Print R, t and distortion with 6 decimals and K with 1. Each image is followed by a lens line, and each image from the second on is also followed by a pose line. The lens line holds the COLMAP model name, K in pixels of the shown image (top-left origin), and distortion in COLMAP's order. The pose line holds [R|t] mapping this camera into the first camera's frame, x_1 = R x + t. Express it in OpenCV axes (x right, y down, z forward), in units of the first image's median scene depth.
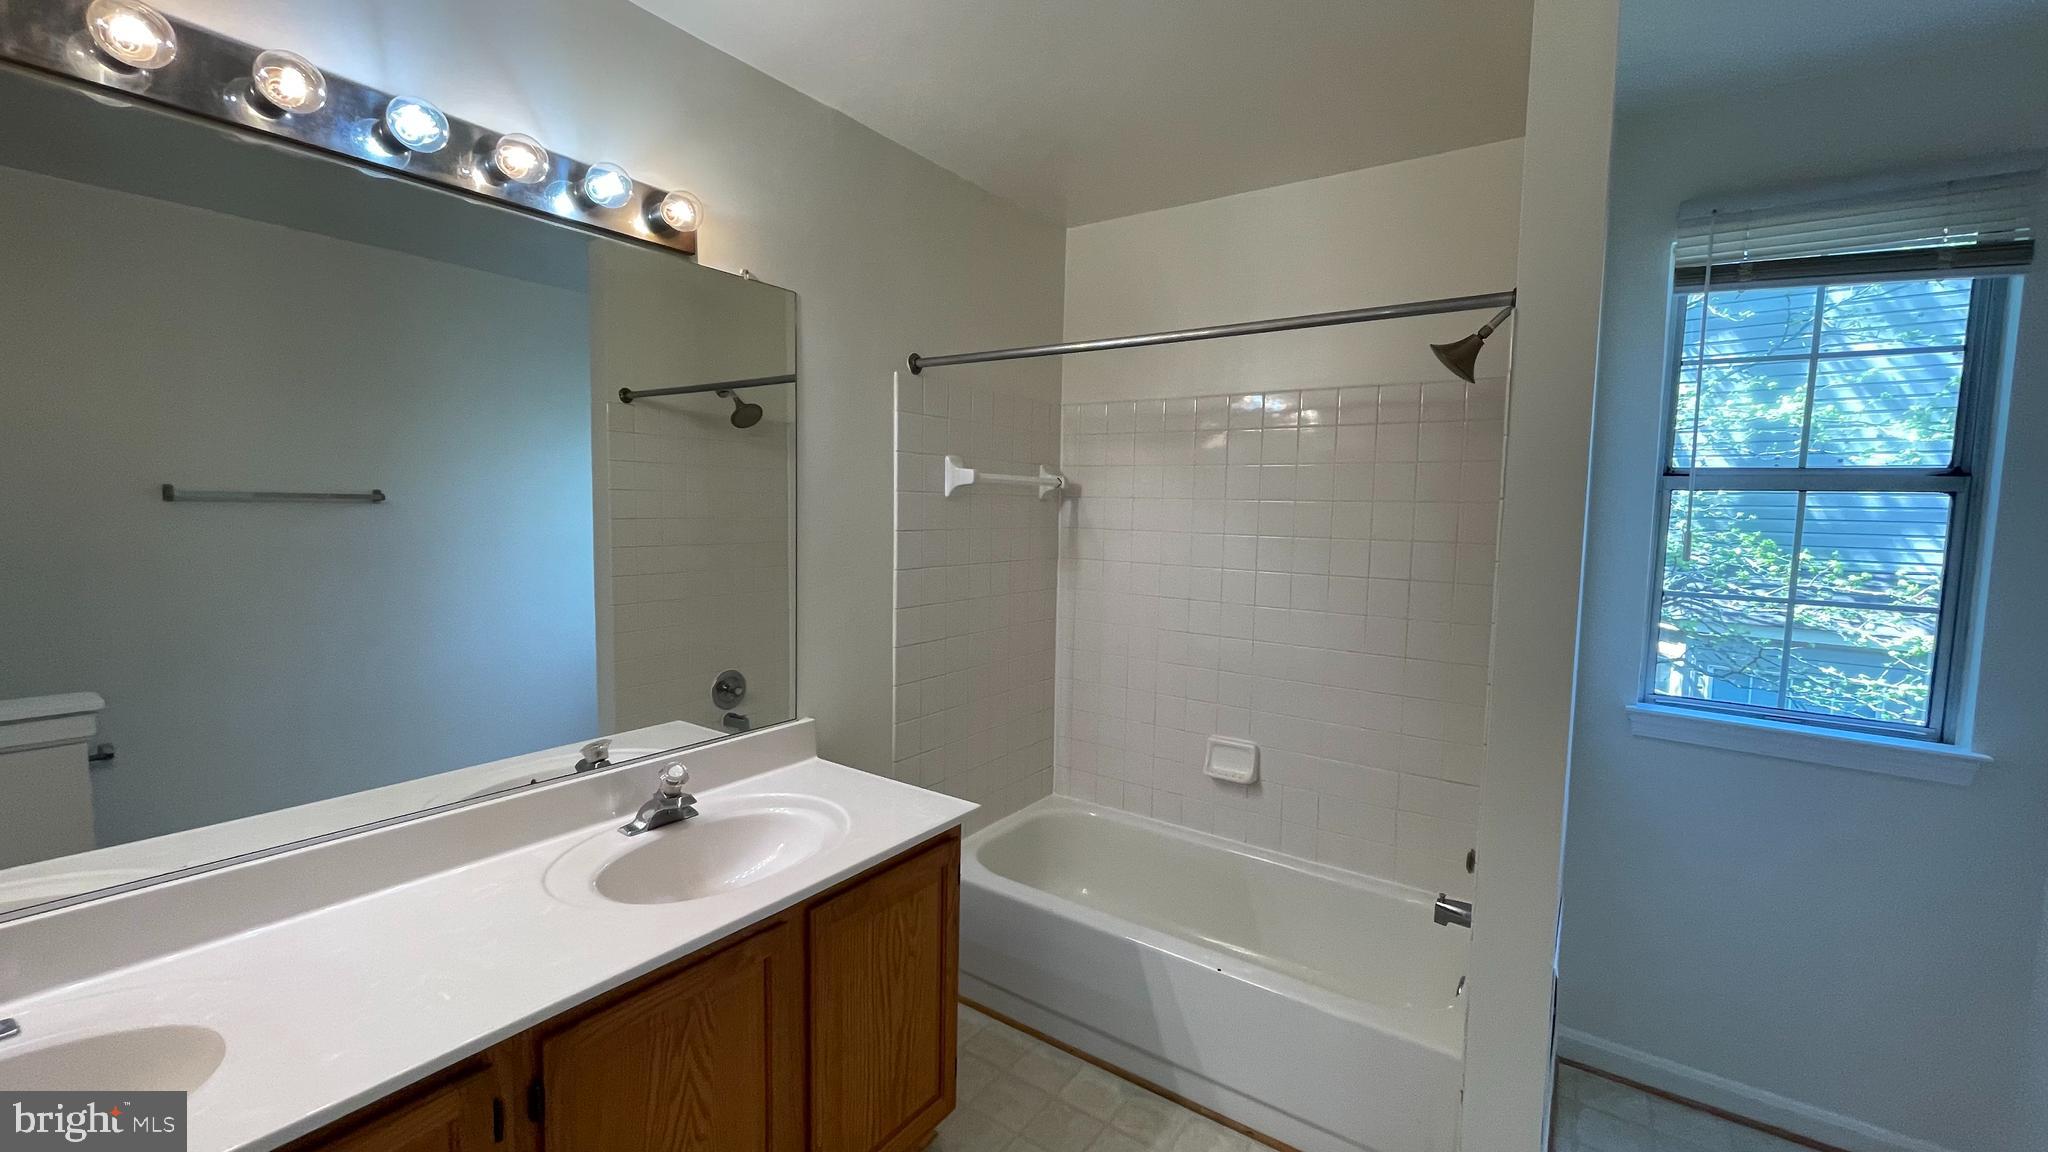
lens RADIAL K [[822.0, 0, 1028.6], [0, 822.0, 574.1], [0, 0, 1]] dist [-0.002574, -0.000620]
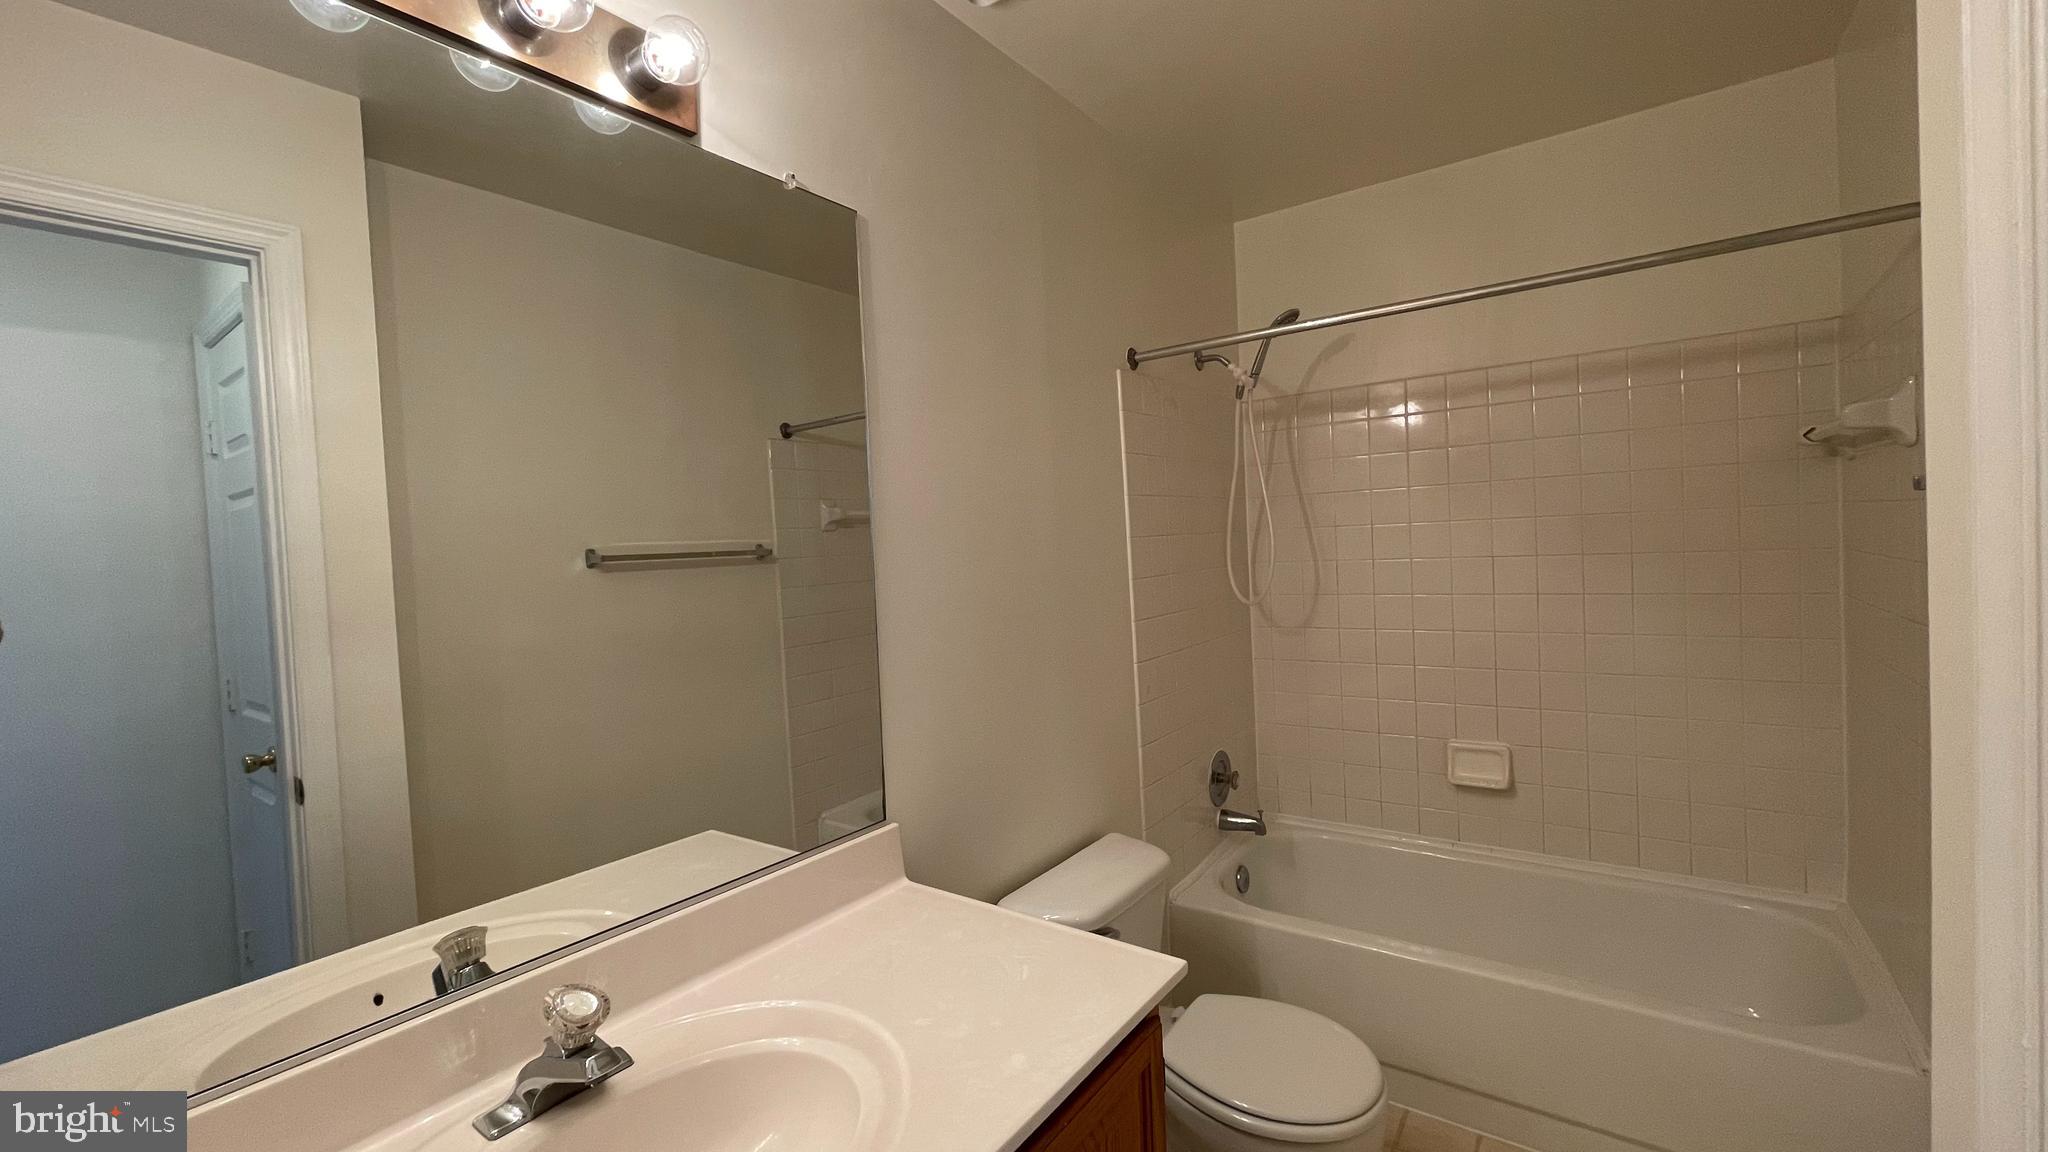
lens RADIAL K [[822.0, 0, 1016.4], [0, 822.0, 564.3], [0, 0, 1]] dist [-0.002574, -0.000620]
pose [[0.998563, -0.048793, -0.022173, -0.244184], [0.047931, 0.998133, -0.037856, 0.008465], [0.023979, 0.036738, 0.999037, 0.043563]]
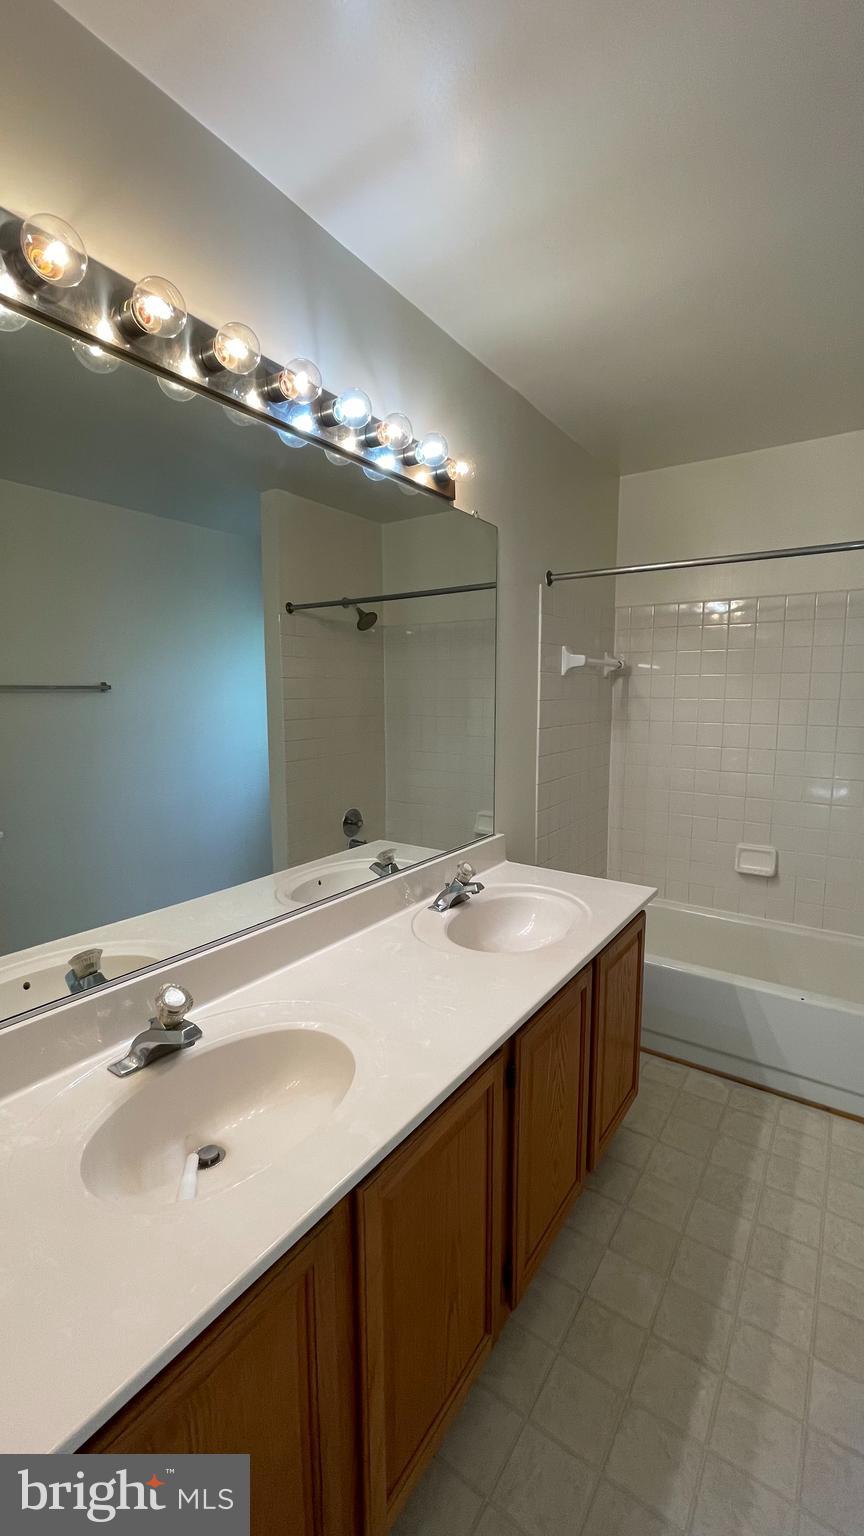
lens RADIAL K [[616.5, 0, 429.2], [0, 616.5, 773.3], [0, 0, 1]] dist [-0.002574, -0.000620]
pose [[0.999733, -0.023092, 0.001264, -0.304374], [0.023006, 0.998610, 0.047420, 0.014926], [-0.002357, -0.047378, 0.998874, -0.040736]]
